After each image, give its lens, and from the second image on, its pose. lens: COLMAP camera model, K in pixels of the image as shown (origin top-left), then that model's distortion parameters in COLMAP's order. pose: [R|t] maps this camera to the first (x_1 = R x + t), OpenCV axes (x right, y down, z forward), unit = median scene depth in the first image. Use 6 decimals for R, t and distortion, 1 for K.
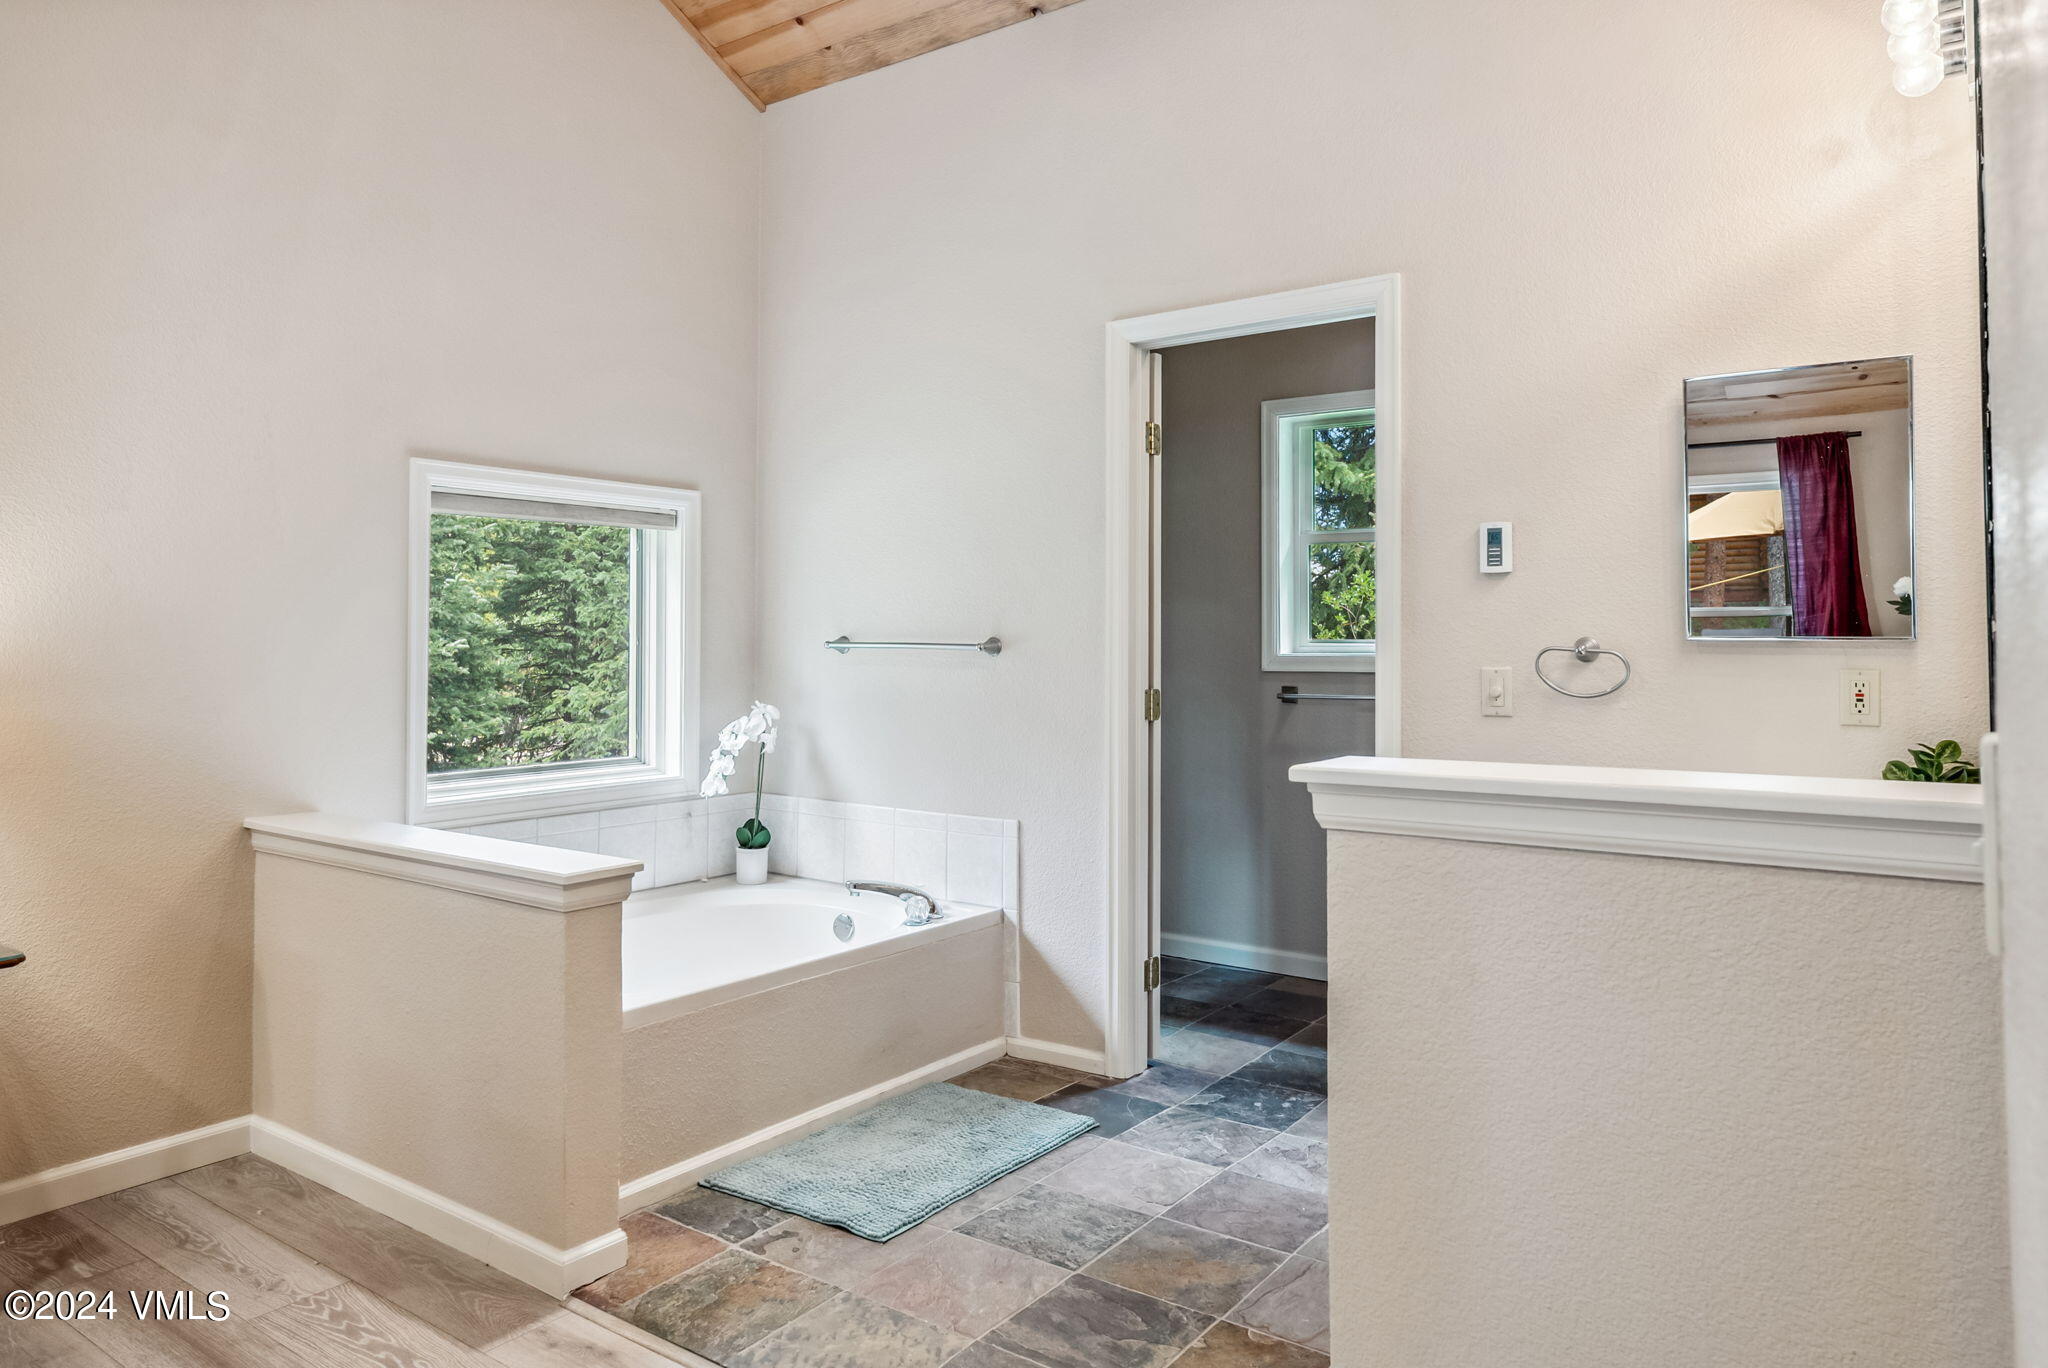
lens RADIAL K [[1397.2, 0, 1021.1], [0, 1397.2, 622.3], [0, 0, 1]] dist [0.005753, -0.000278]
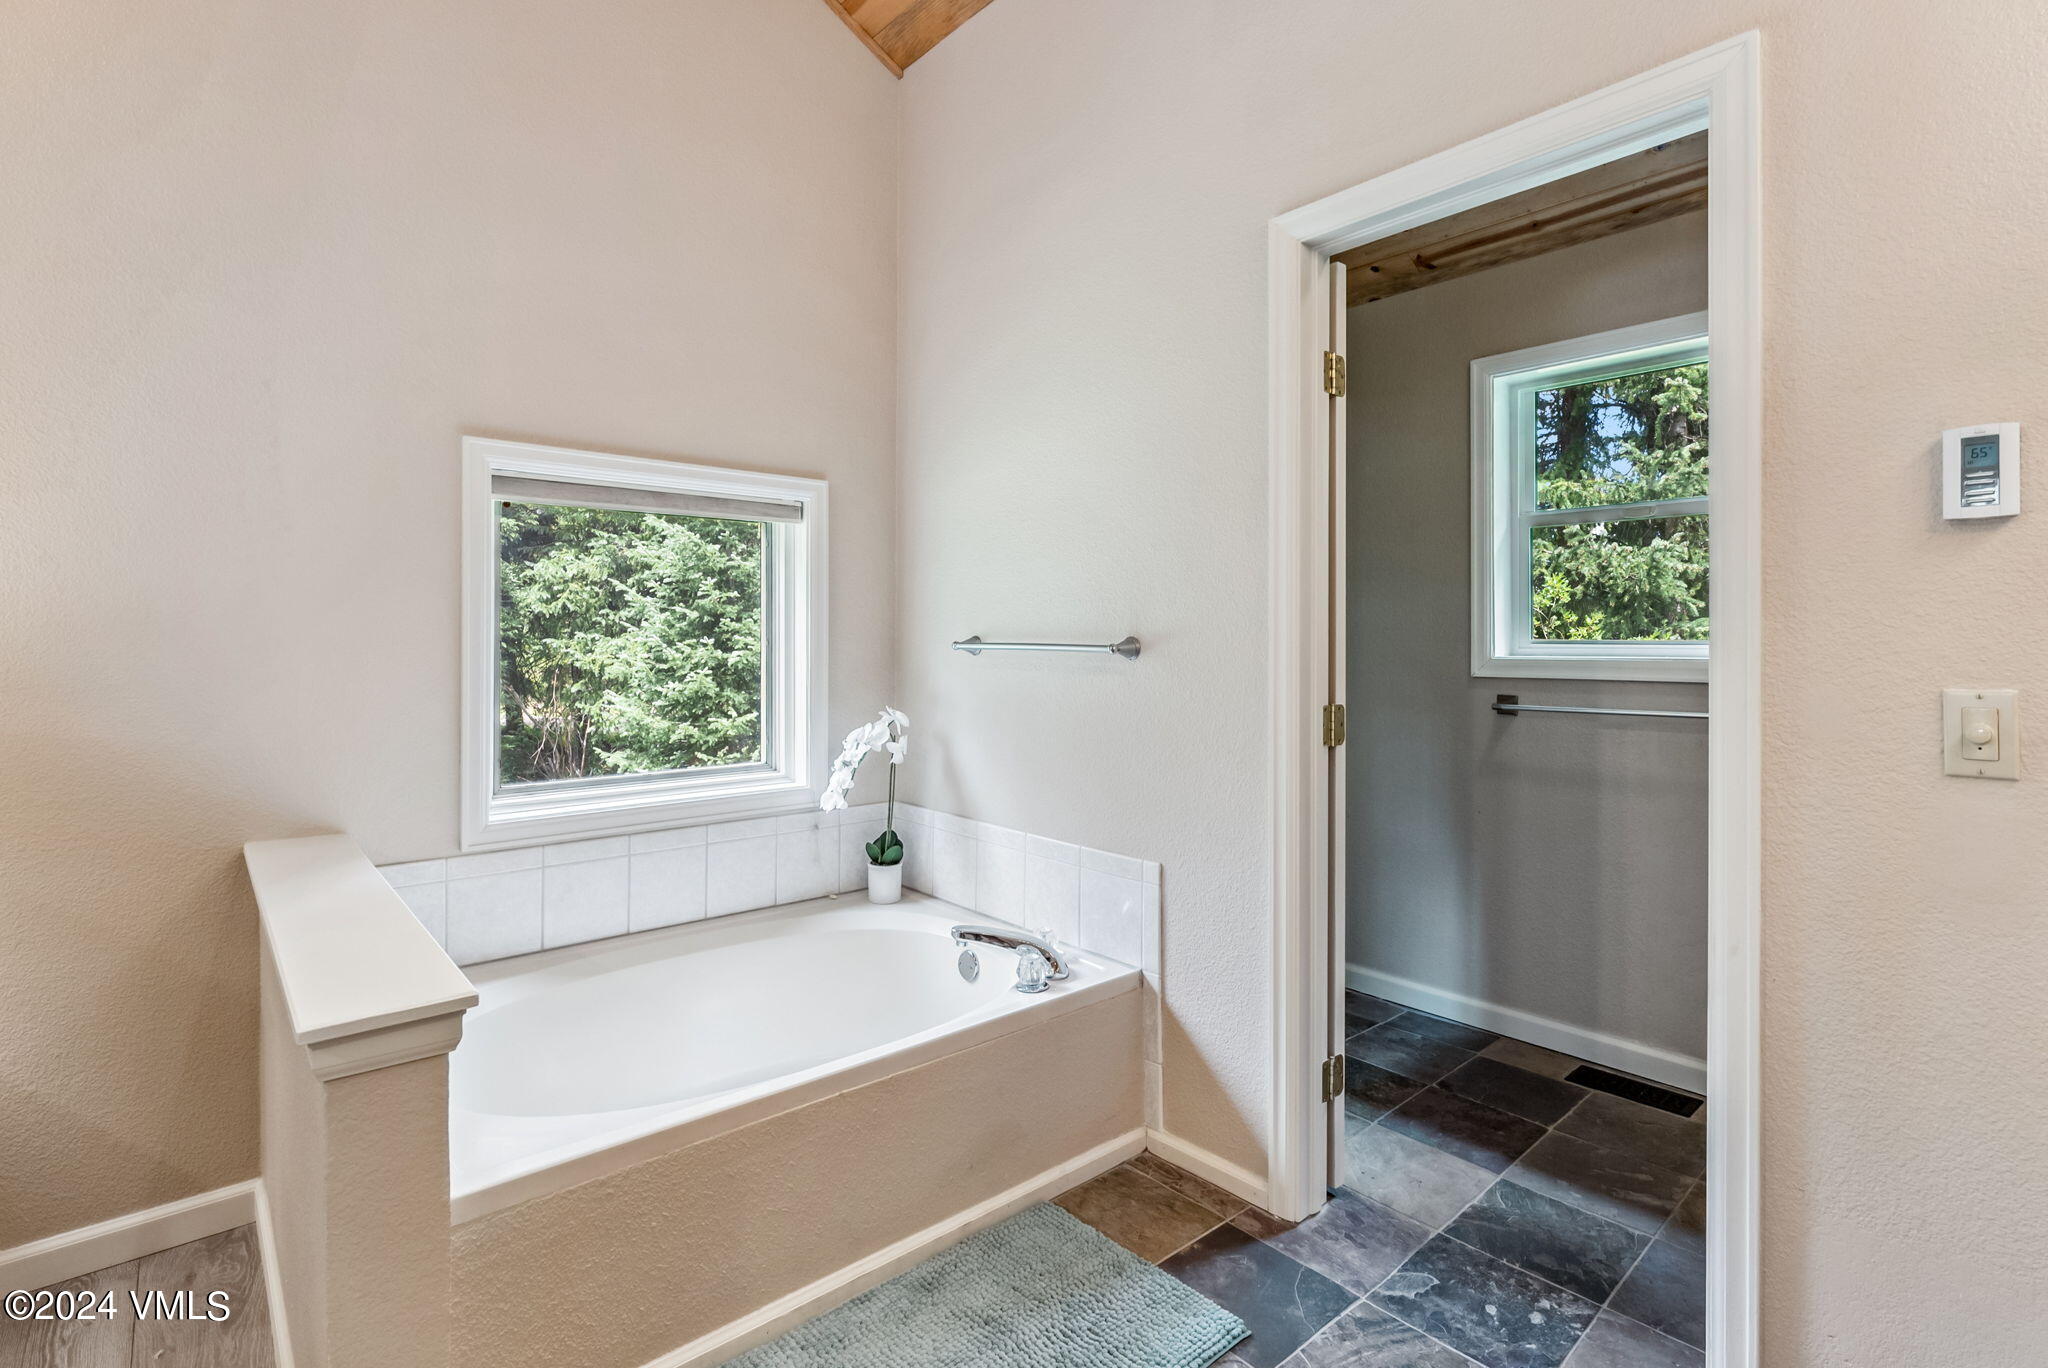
lens RADIAL K [[967.2, 0, 1018.9], [0, 967.2, 635.1], [0, 0, 1]] dist [-0.003538, -0.000187]
pose [[0.973617, -0.001039, -0.228188, 0.046171], [0.002664, 0.999973, 0.006811, 0.005842], [0.228174, -0.007239, 0.973593, 0.439711]]
